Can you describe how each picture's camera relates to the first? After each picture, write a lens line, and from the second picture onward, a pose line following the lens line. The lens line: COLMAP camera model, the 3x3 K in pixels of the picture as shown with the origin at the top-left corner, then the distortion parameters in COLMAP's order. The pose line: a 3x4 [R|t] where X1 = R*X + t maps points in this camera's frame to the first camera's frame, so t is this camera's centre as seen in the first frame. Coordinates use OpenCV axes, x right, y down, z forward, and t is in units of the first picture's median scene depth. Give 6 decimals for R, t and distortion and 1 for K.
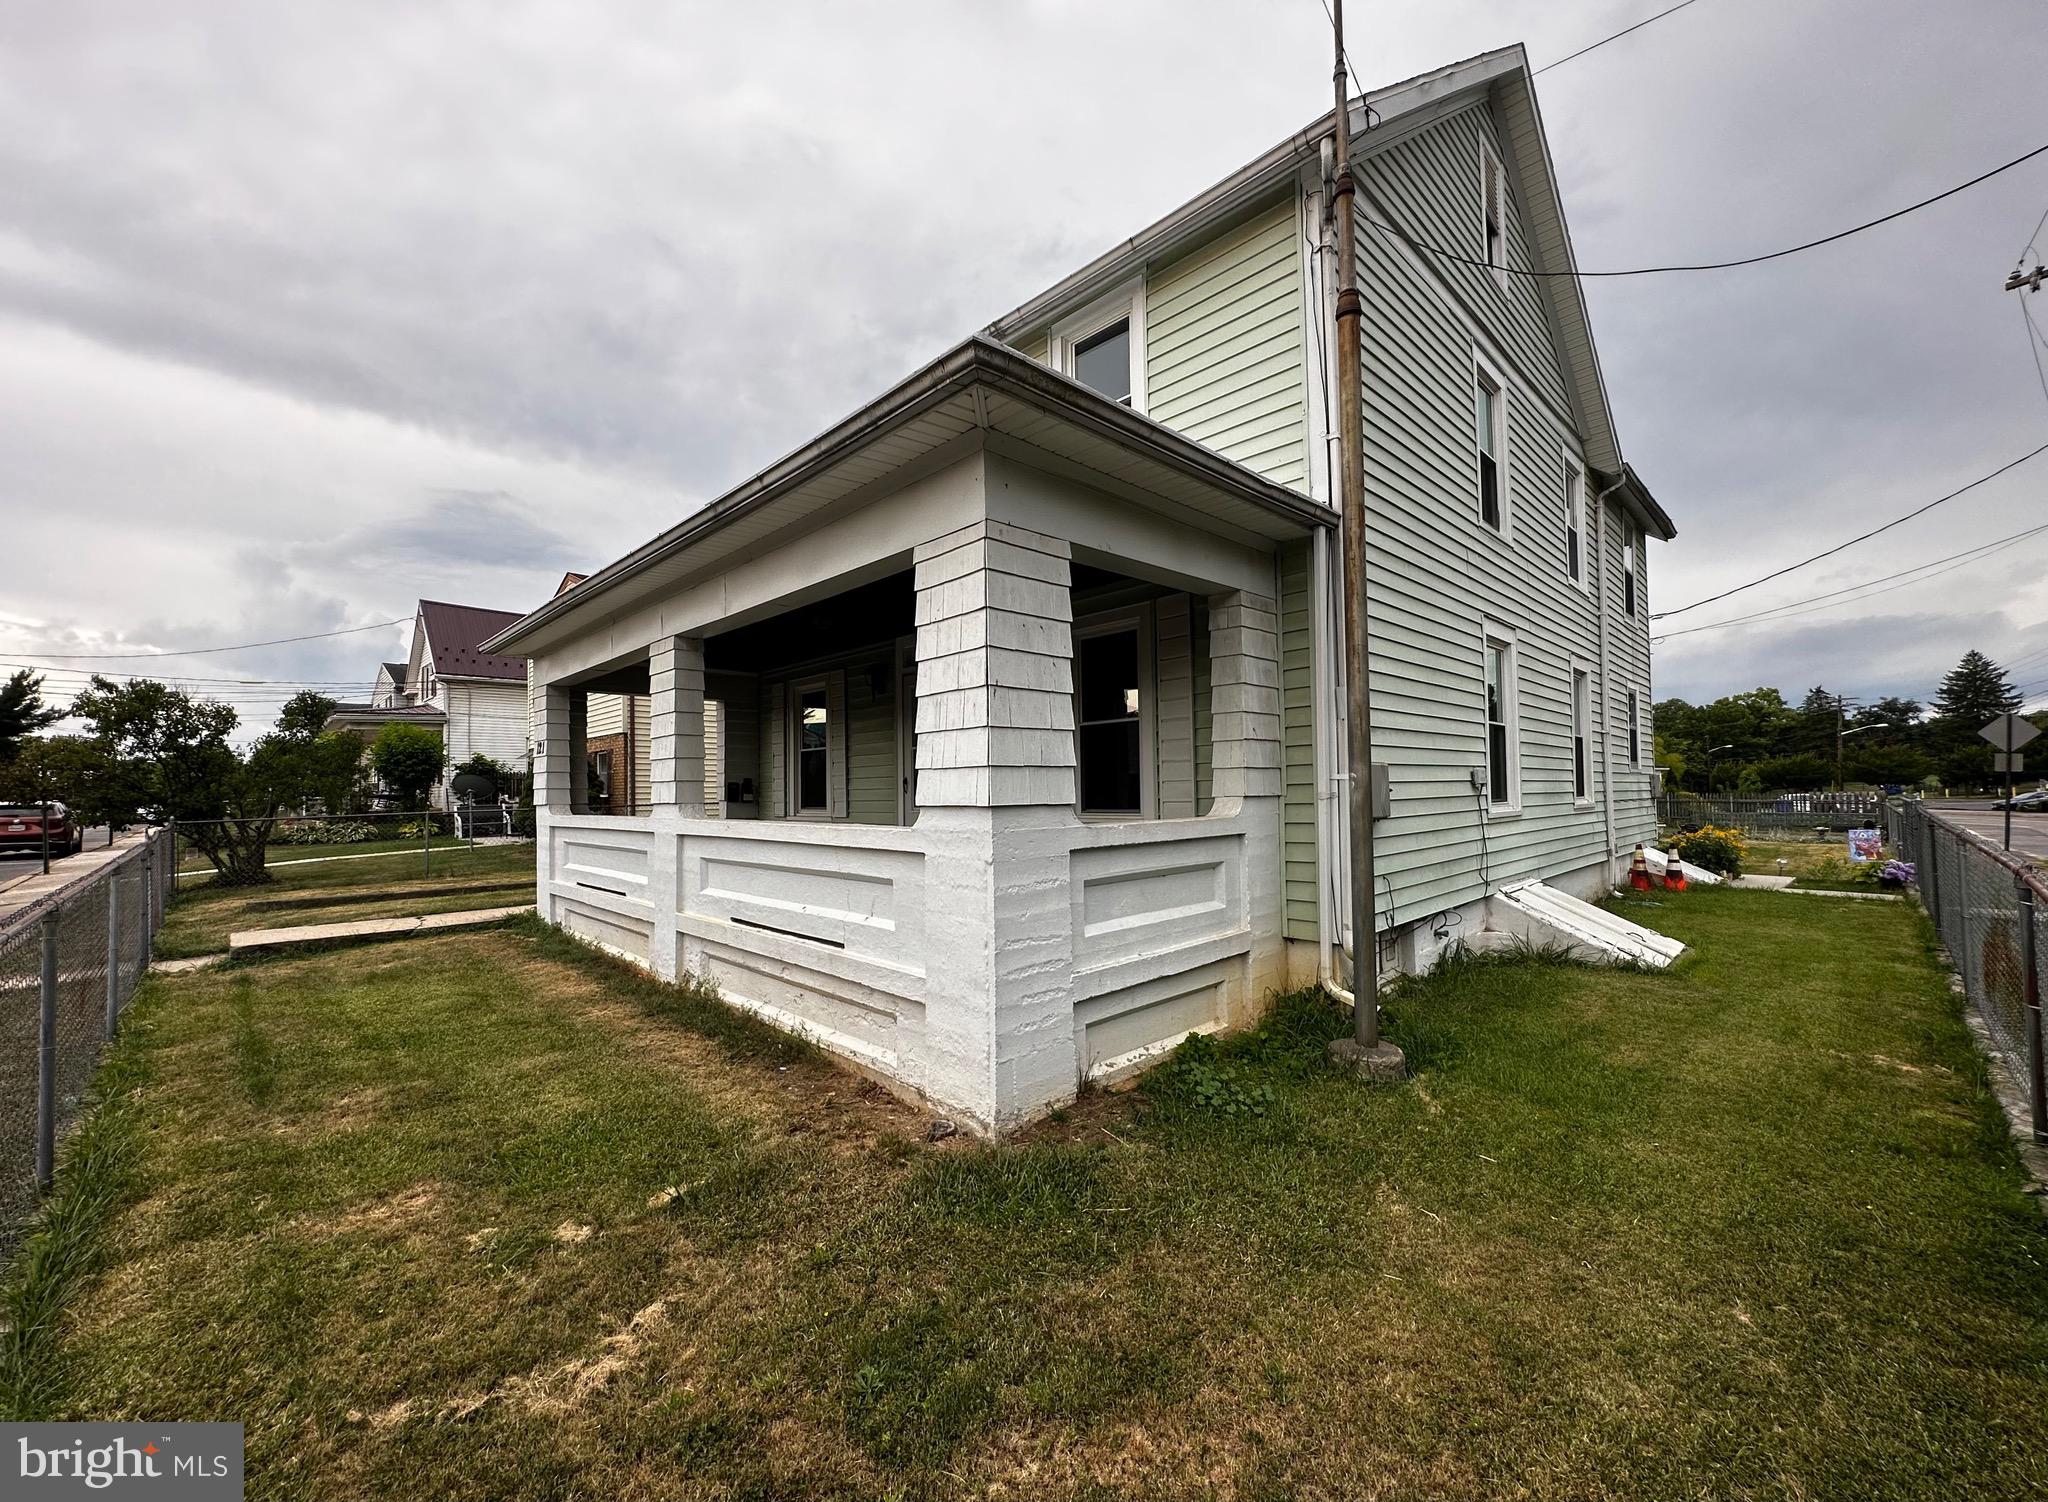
lens RADIAL K [[820.7, 0, 1030.9], [0, 820.7, 759.1], [0, 0, 1]] dist [-0.006087, 0.001091]
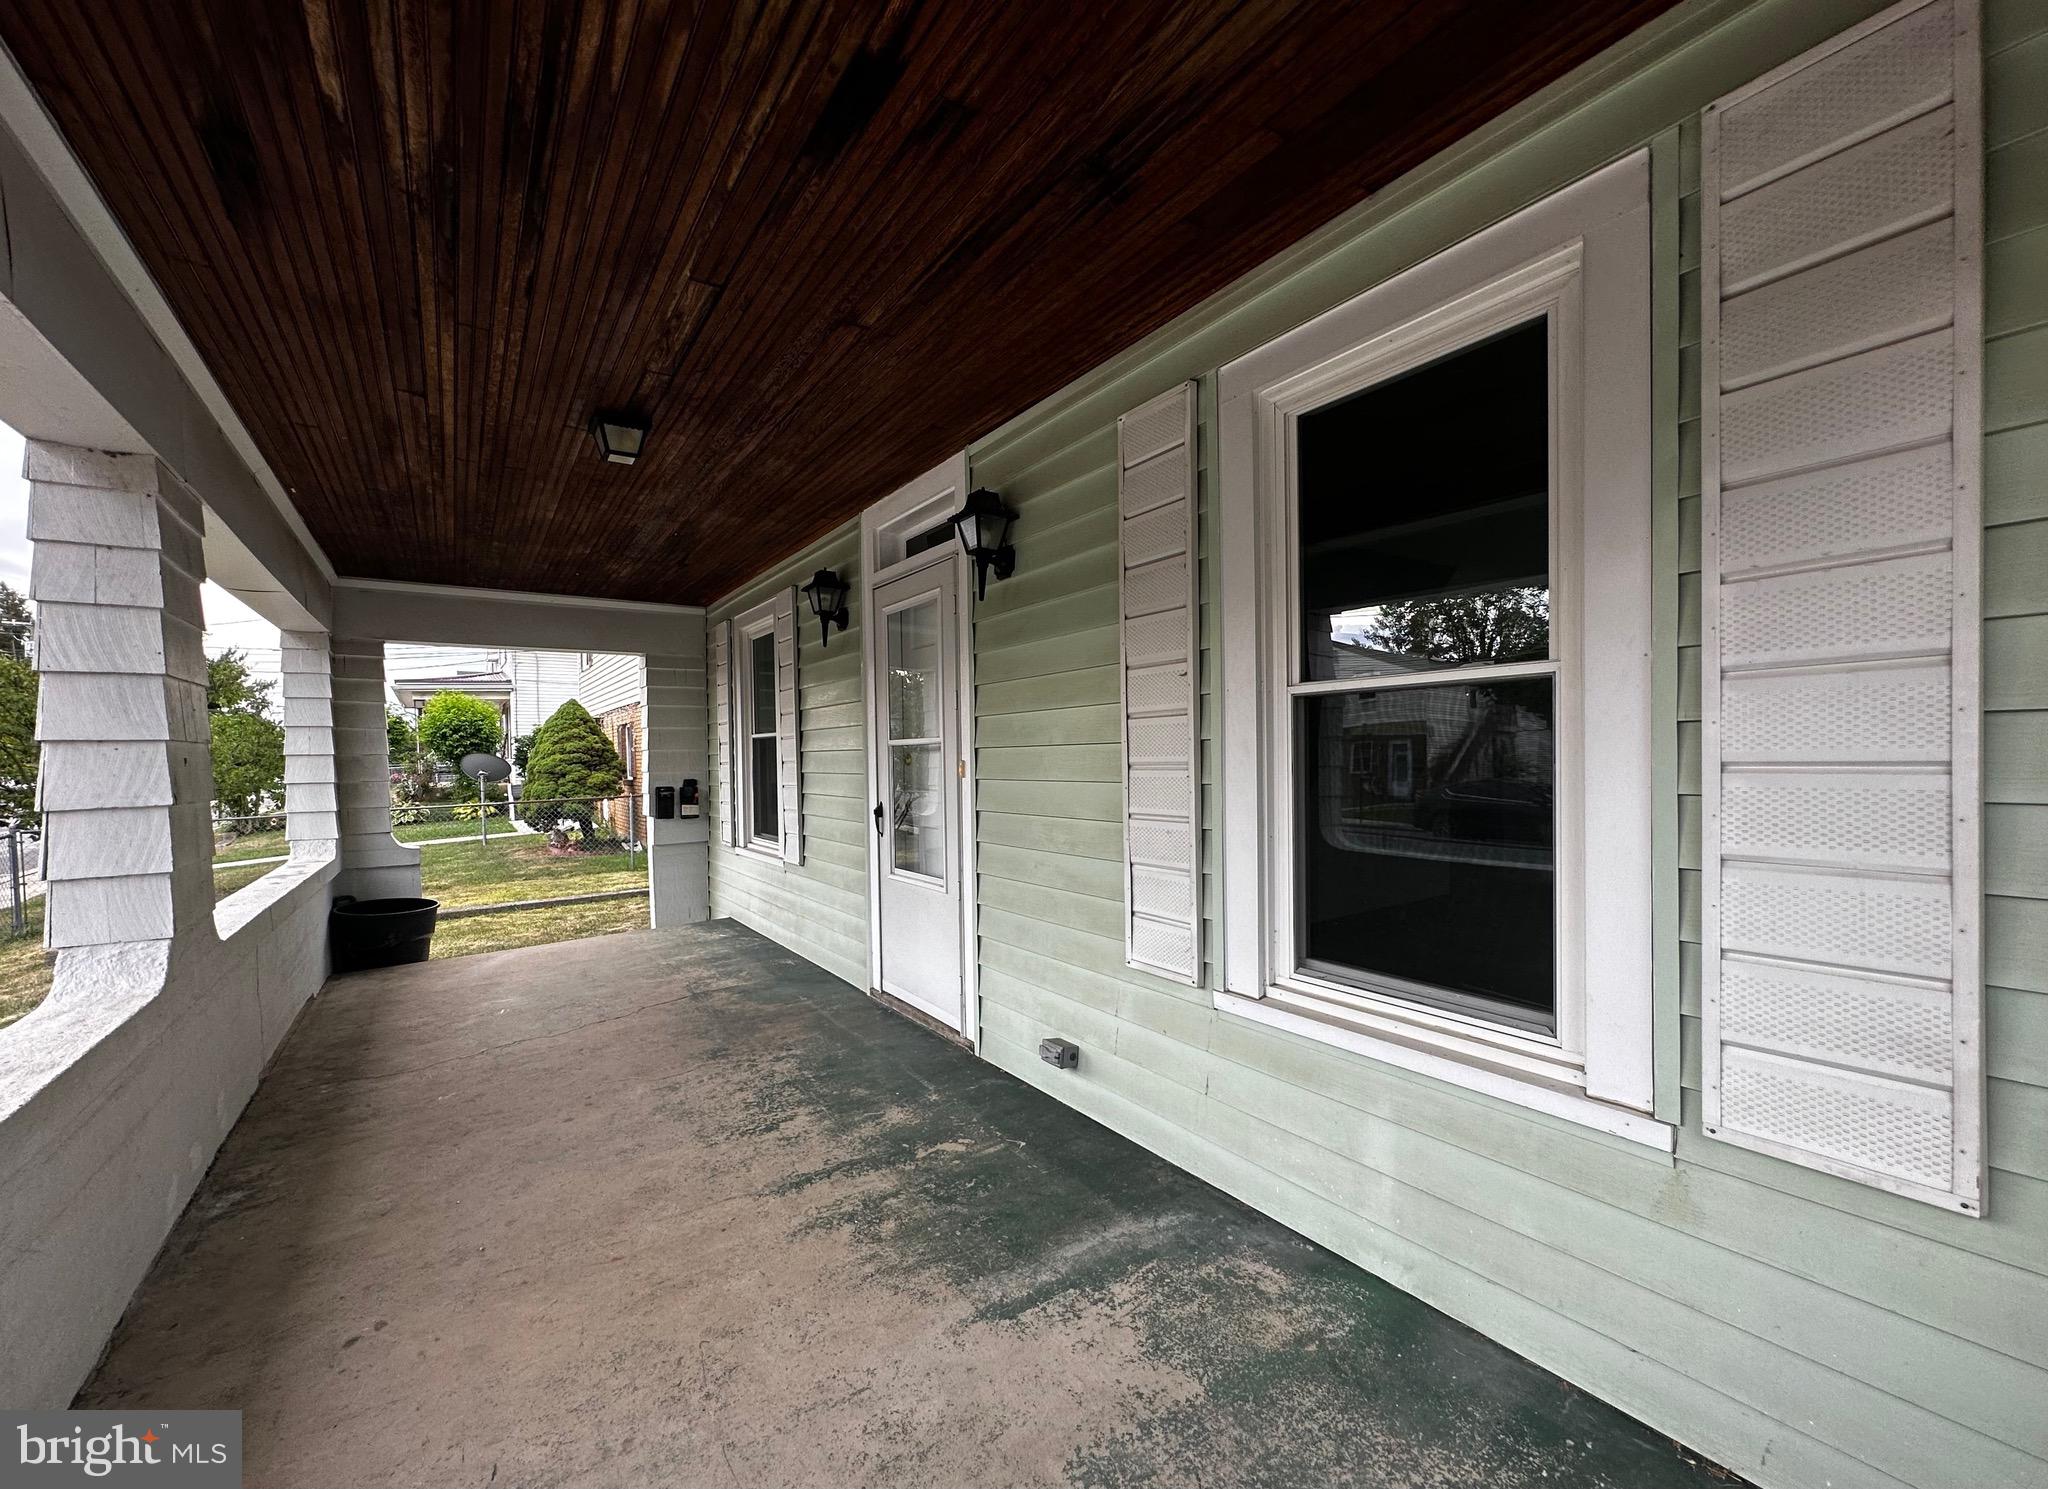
lens RADIAL K [[821.0, 0, 1029.4], [0, 821.0, 759.4], [0, 0, 1]] dist [-0.005775, 0.000155]
pose [[0.987514, 0.000391, -0.157529, 0.007898], [0.007454, 0.998761, 0.049211, -0.021602], [0.157353, -0.049771, 0.986287, 0.451826]]
